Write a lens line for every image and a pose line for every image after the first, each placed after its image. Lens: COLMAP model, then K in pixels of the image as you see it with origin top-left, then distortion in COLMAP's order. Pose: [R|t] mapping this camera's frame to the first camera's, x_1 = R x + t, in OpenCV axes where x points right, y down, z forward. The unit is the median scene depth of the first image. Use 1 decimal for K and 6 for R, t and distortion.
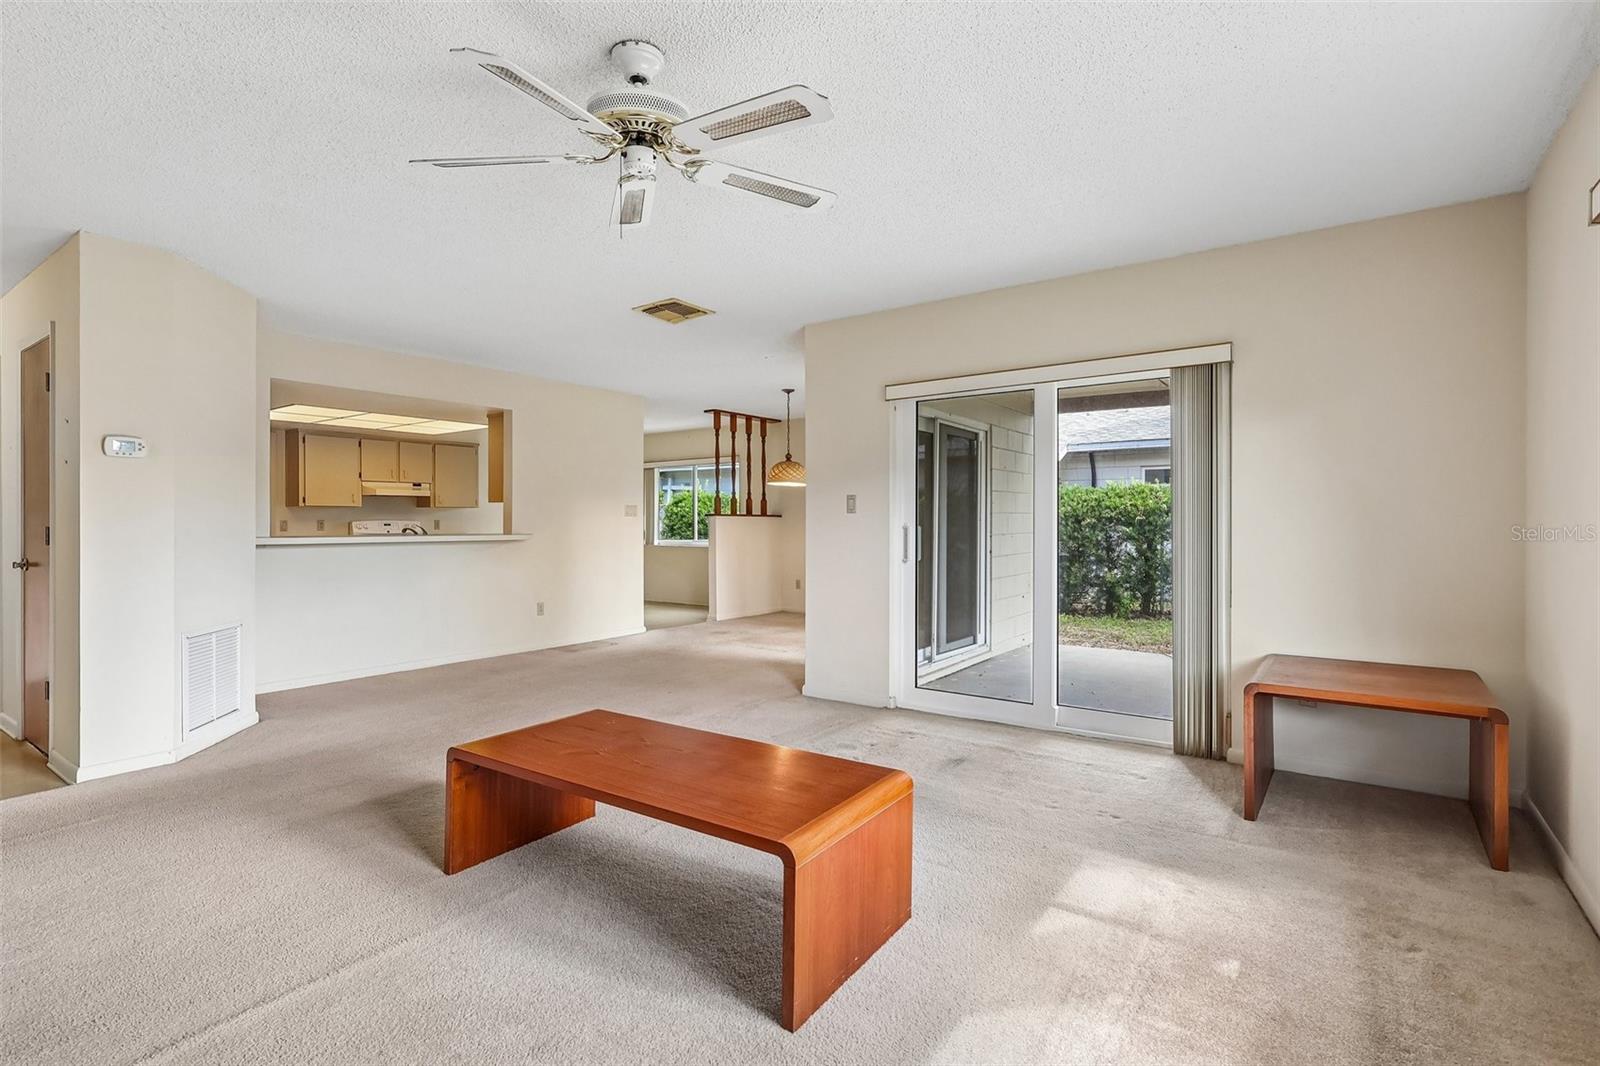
lens RADIAL K [[762.8, 0, 798.4], [0, 762.8, 523.0], [0, 0, 1]] dist [-0.001308, -0.000404]
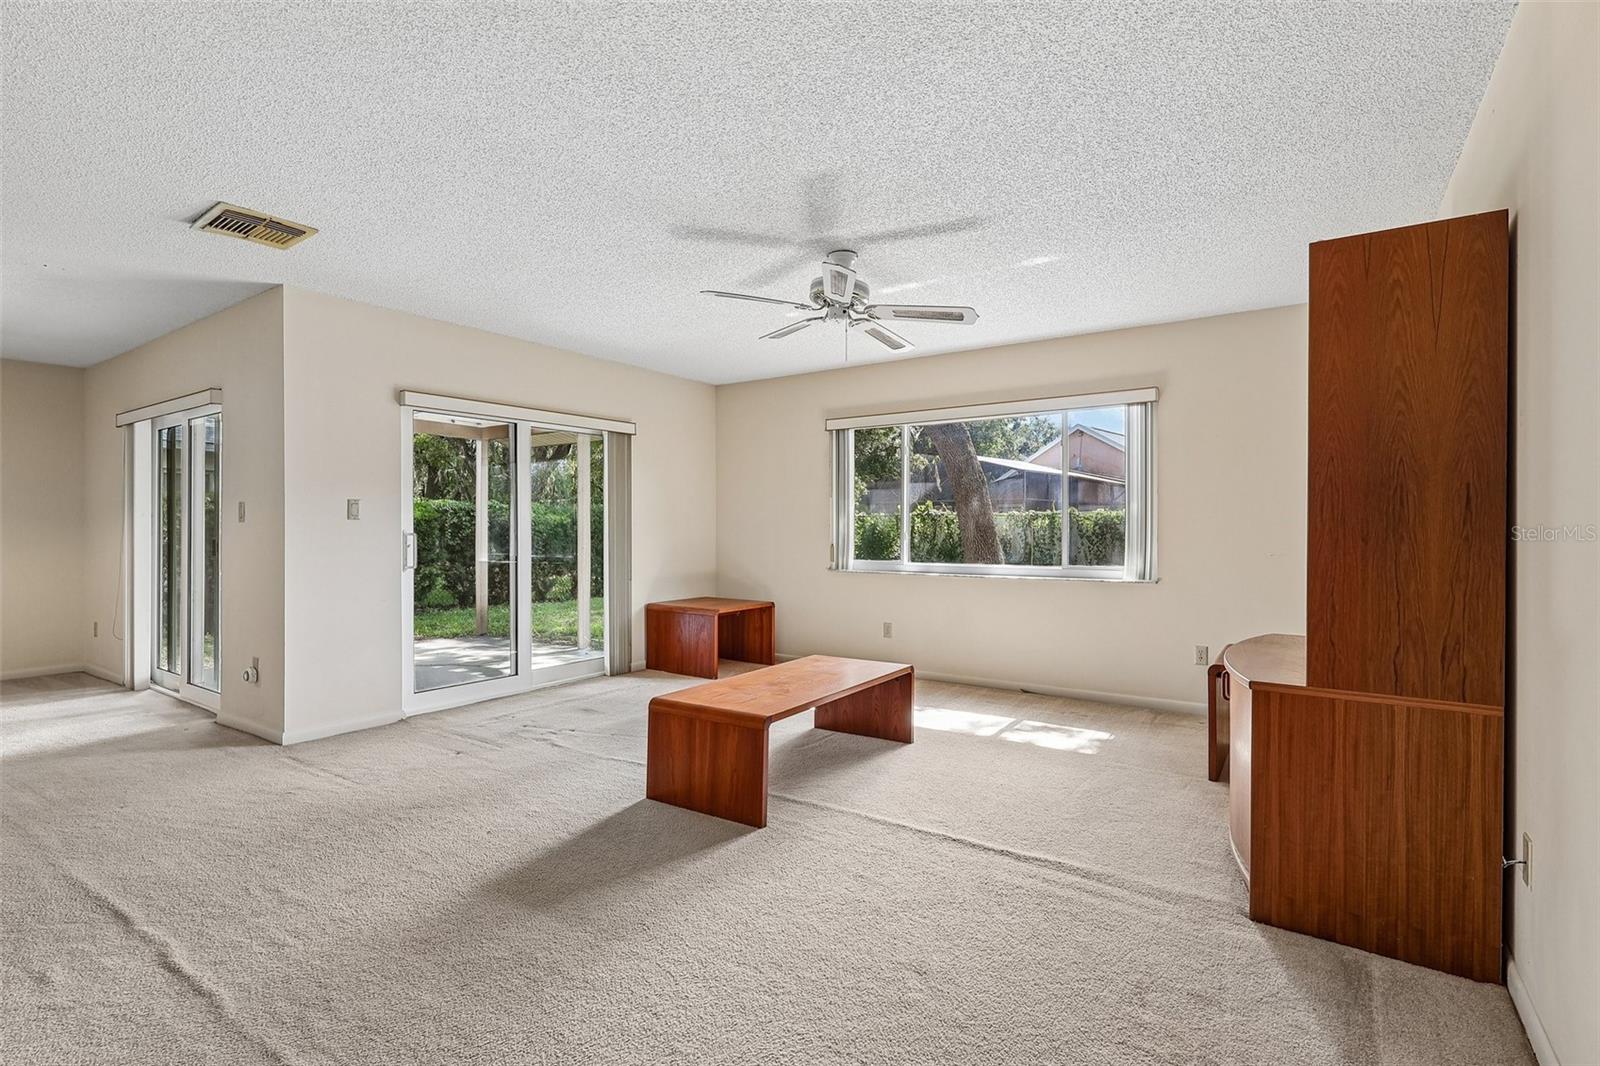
lens RADIAL K [[762.8, 0, 798.4], [0, 762.8, 523.0], [0, 0, 1]] dist [-0.001308, -0.000404]
pose [[-0.020118, 0.007711, 0.999768, -0.914462], [0.006678, 0.999949, -0.007578, 0.001009], [-0.999775, 0.006524, -0.020168, 0.539802]]
